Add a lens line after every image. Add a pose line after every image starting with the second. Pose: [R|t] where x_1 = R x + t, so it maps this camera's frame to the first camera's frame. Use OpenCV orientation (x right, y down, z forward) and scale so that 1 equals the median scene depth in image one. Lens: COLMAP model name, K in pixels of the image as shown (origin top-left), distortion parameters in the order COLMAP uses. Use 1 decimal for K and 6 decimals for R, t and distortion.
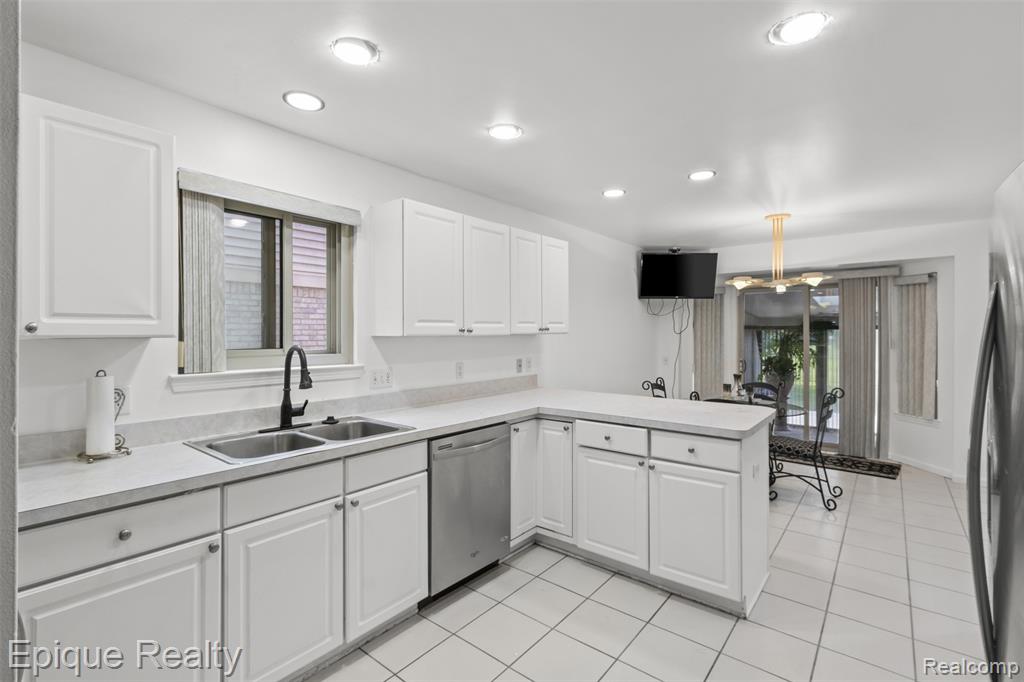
lens RADIAL K [[466.7, 0, 509.6], [0, 466.7, 336.5], [0, 0, 1]] dist [0.001910, -0.000028]
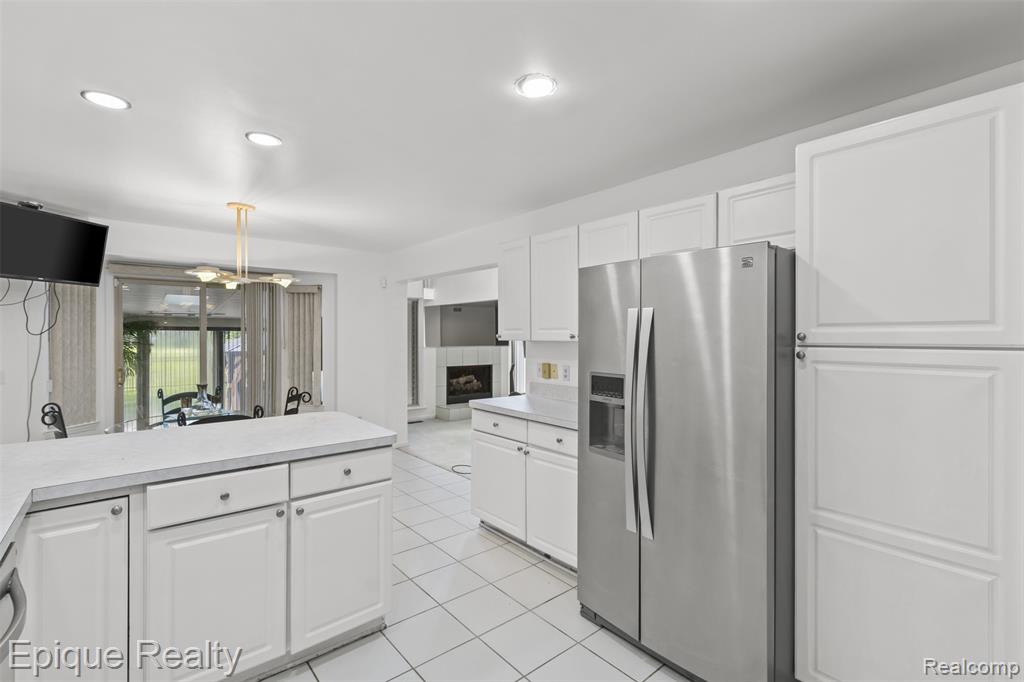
lens RADIAL K [[466.7, 0, 509.6], [0, 466.7, 336.5], [0, 0, 1]] dist [0.001910, -0.000028]
pose [[0.185526, -0.001053, 0.982639, -0.332225], [0.001478, 0.999999, 0.000793, -0.004461], [-0.982638, 0.001305, 0.185528, 0.457357]]
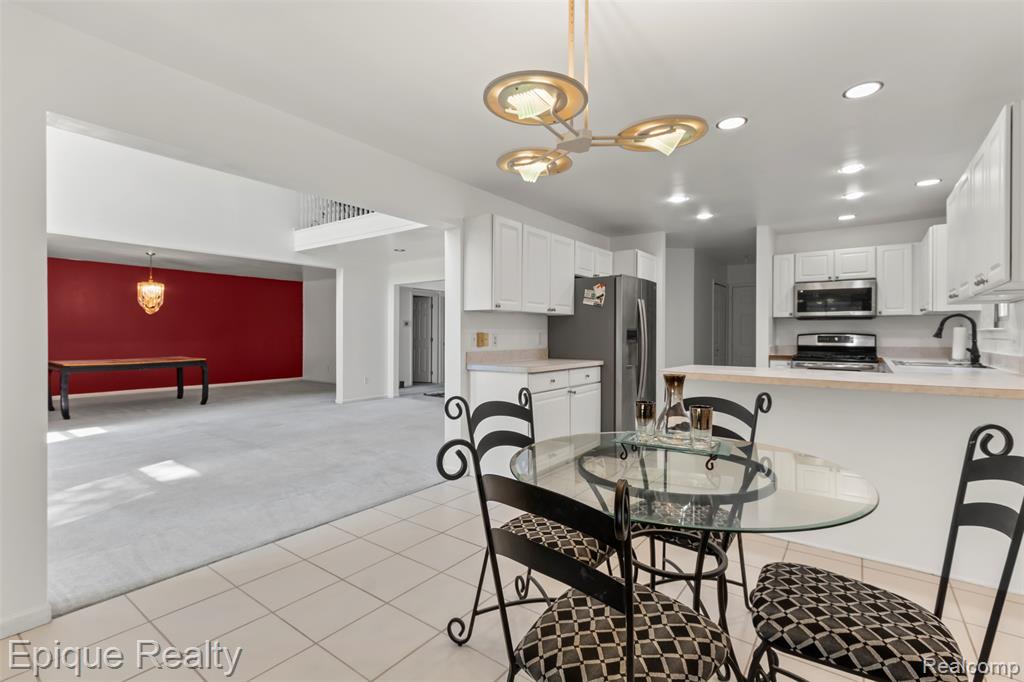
lens RADIAL K [[466.7, 0, 509.6], [0, 466.7, 336.5], [0, 0, 1]] dist [0.001910, -0.000028]
pose [[-0.999101, -0.000621, -0.042396, 0.913864], [-0.001129, 0.999928, 0.011965, 0.064996], [0.042386, 0.012002, -0.999029, 1.980604]]
